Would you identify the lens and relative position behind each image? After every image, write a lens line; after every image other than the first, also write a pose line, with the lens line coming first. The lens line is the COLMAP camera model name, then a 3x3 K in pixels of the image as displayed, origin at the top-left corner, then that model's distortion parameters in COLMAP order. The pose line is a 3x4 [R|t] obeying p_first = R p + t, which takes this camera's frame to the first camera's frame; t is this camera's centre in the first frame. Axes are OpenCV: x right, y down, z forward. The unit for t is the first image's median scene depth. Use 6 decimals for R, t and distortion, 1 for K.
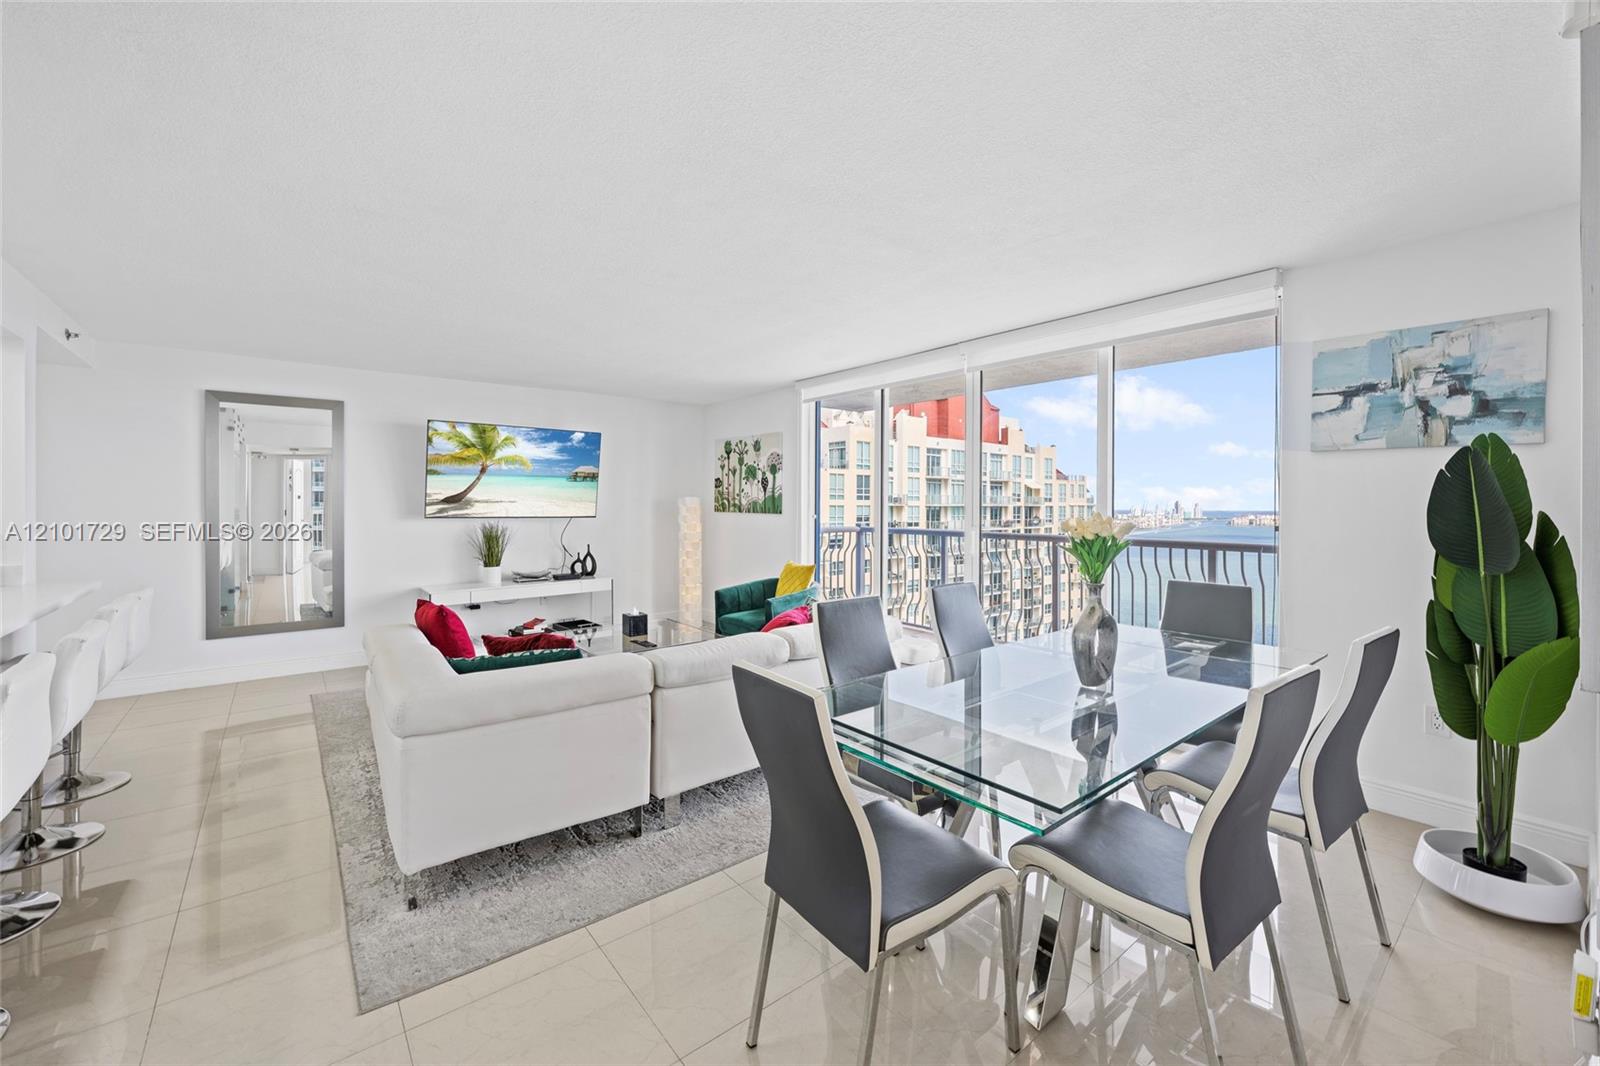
lens RADIAL K [[652.6, 0, 804.1], [0, 652.6, 503.2], [0, 0, 1]] dist [-0.001112, -0.000618]
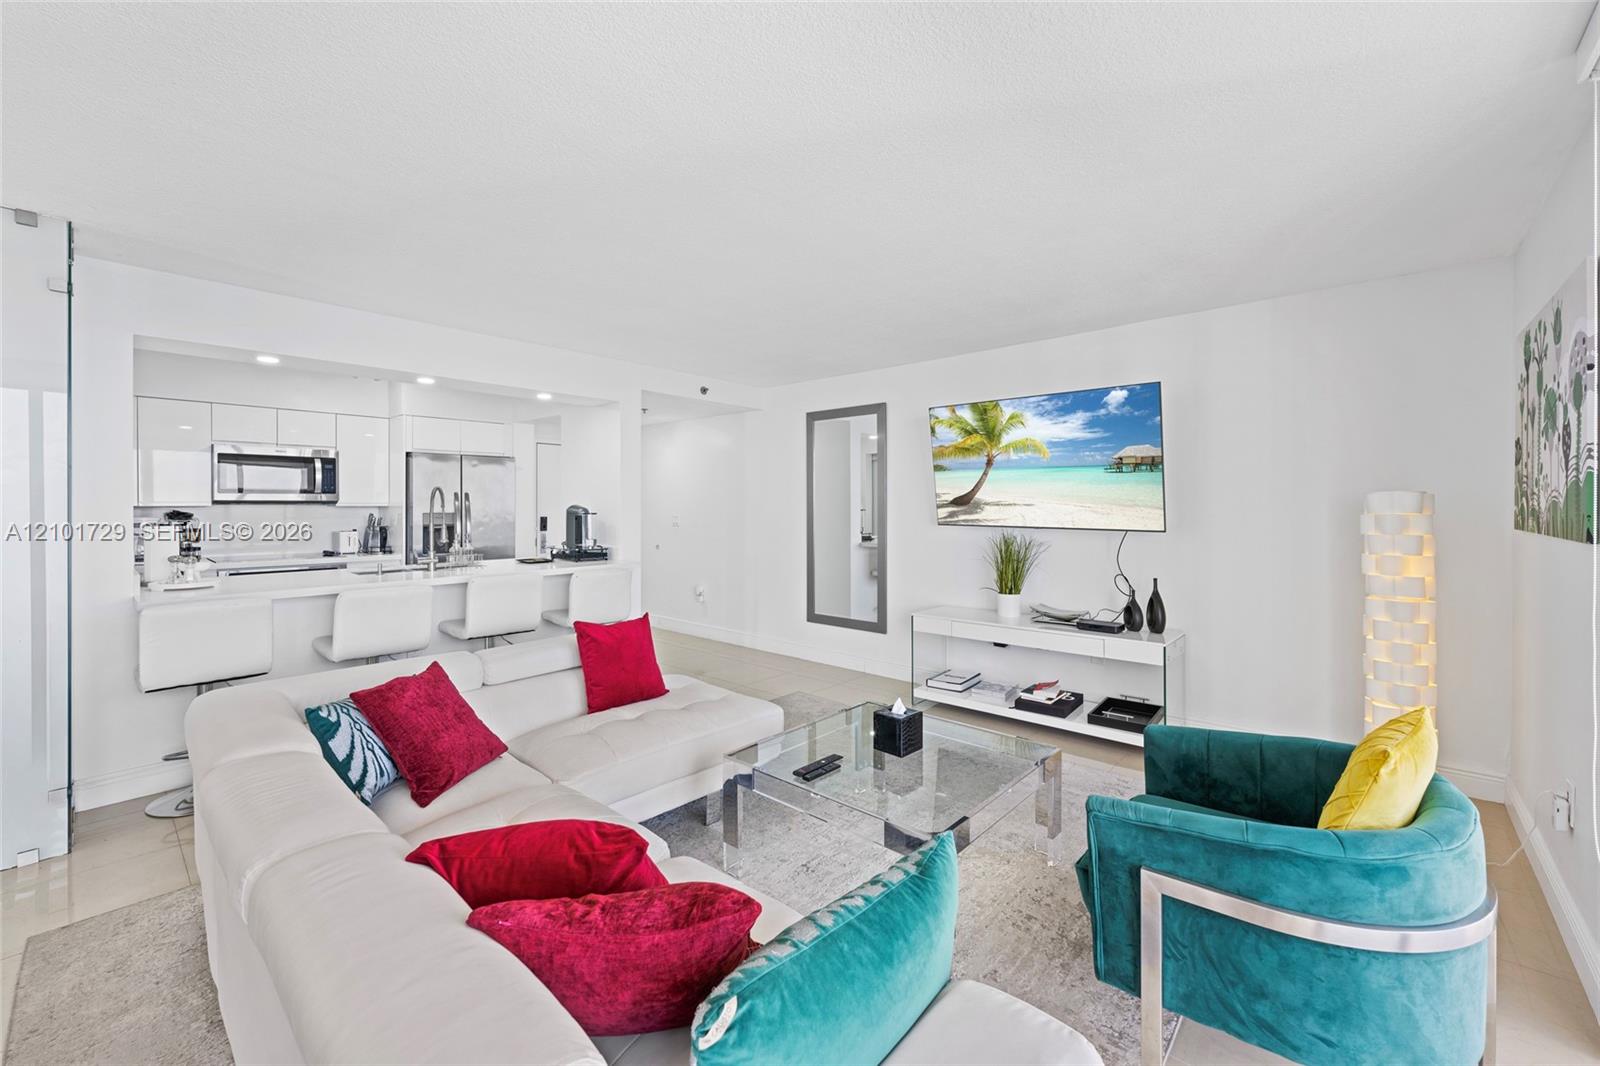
lens RADIAL K [[652.6, 0, 815.6], [0, 652.6, 493.9], [0, 0, 1]] dist [-0.001112, -0.000618]
pose [[0.156053, -0.015656, -0.987625, 0.210826], [-0.000897, 0.999872, -0.015992, -0.002245], [0.987748, 0.003382, 0.156019, 0.666476]]
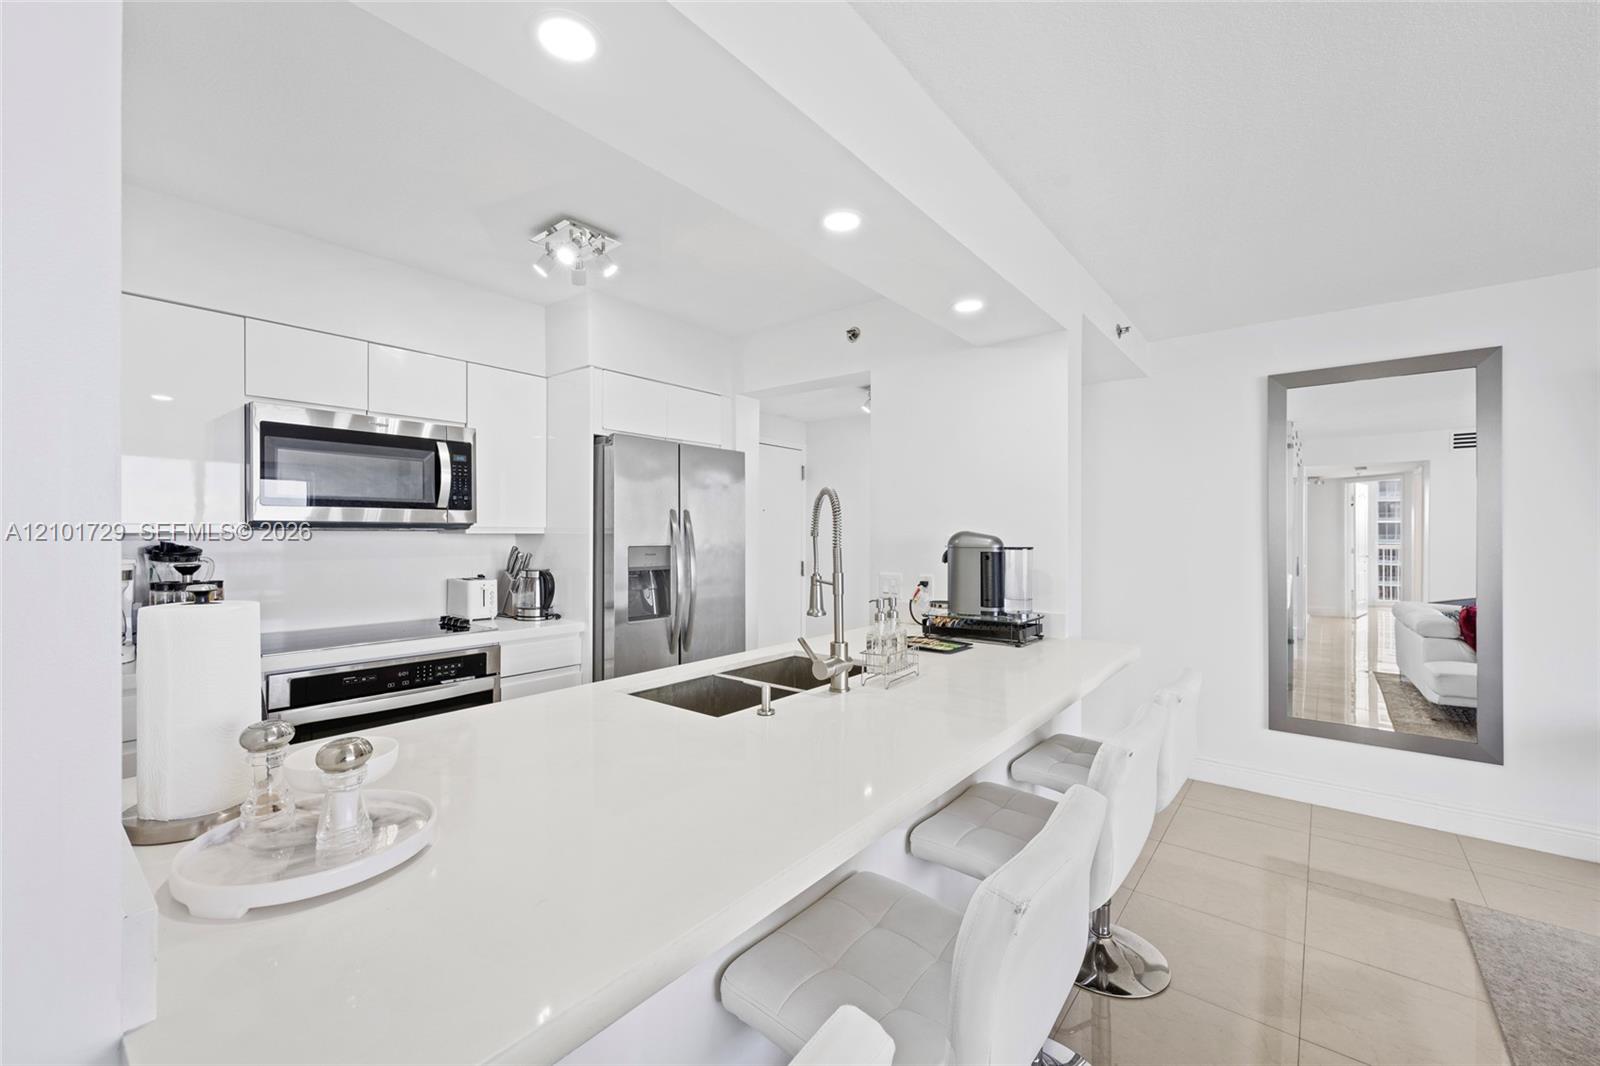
lens RADIAL K [[652.6, 0, 791.9], [0, 652.6, 540.5], [0, 0, 1]] dist [-0.001112, -0.000618]
pose [[0.208583, 0.005964, -0.977987, -0.268488], [-0.001102, 0.999982, 0.005863, 0.002899], [0.978004, -0.000145, 0.208585, 0.278813]]
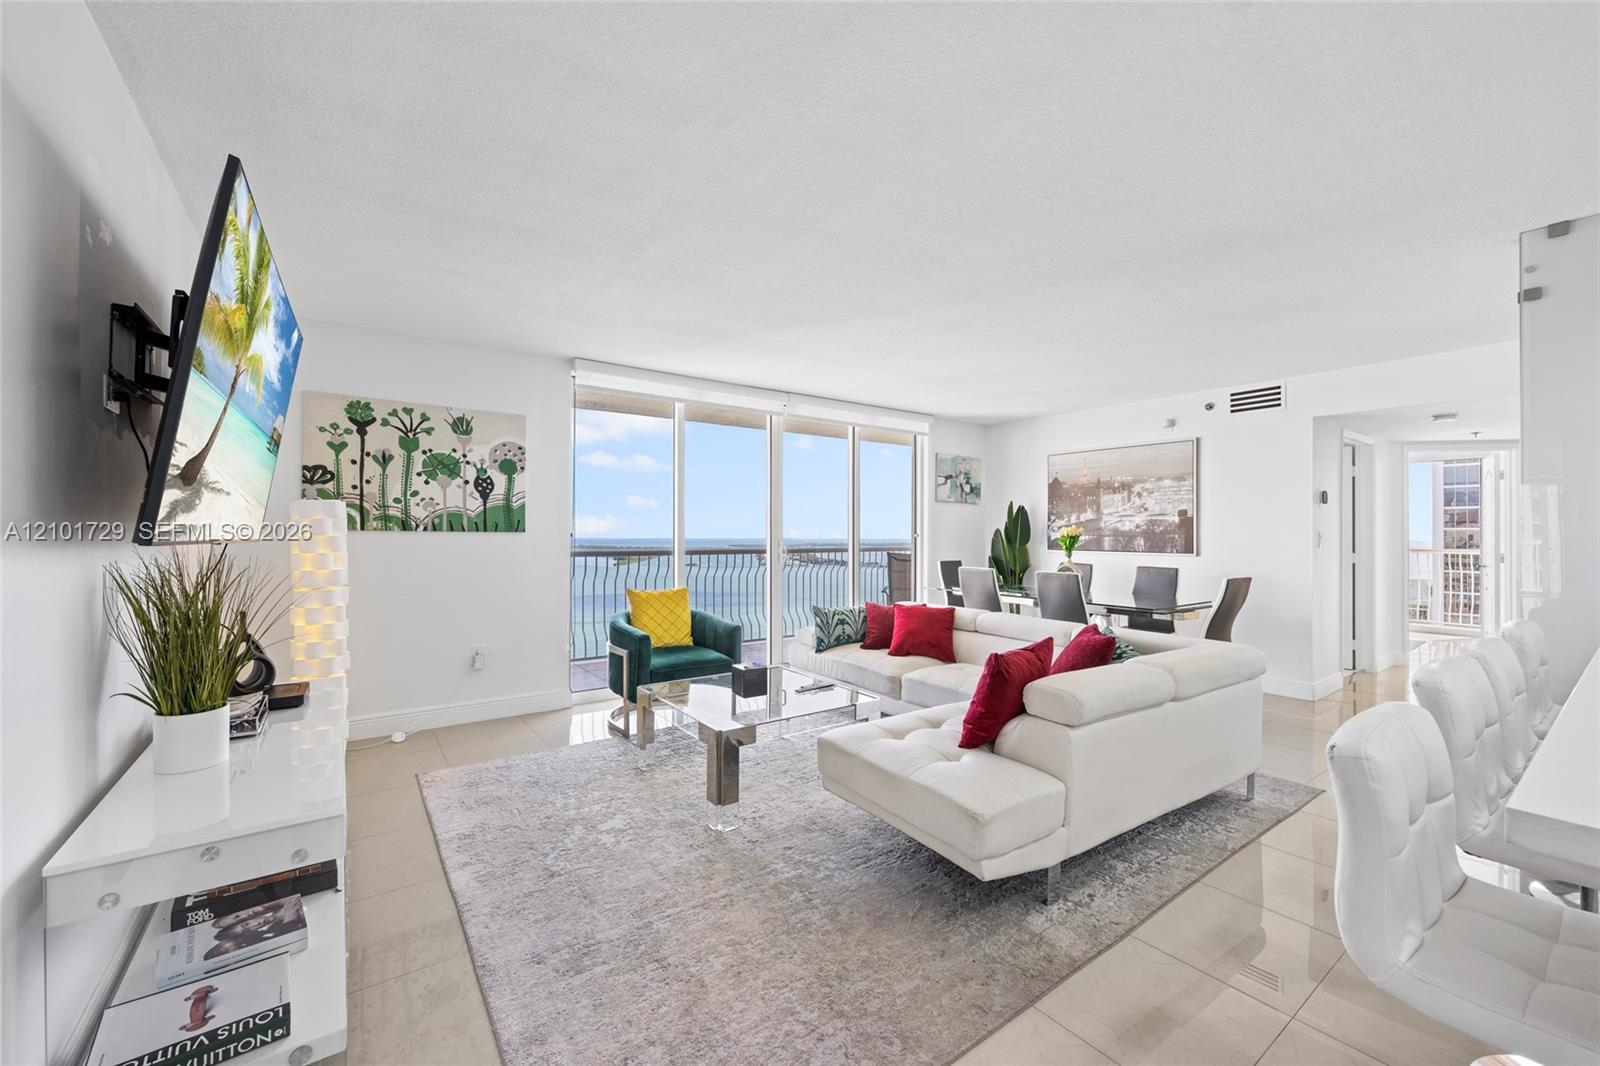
lens RADIAL K [[652.6, 0, 793.7], [0, 652.6, 513.9], [0, 0, 1]] dist [-0.001112, -0.000618]
pose [[0.049672, 0.031947, 0.998255, -0.767813], [-0.003359, 0.999488, -0.031819, 0.019323], [-0.998760, -0.001773, 0.049754, 0.715240]]
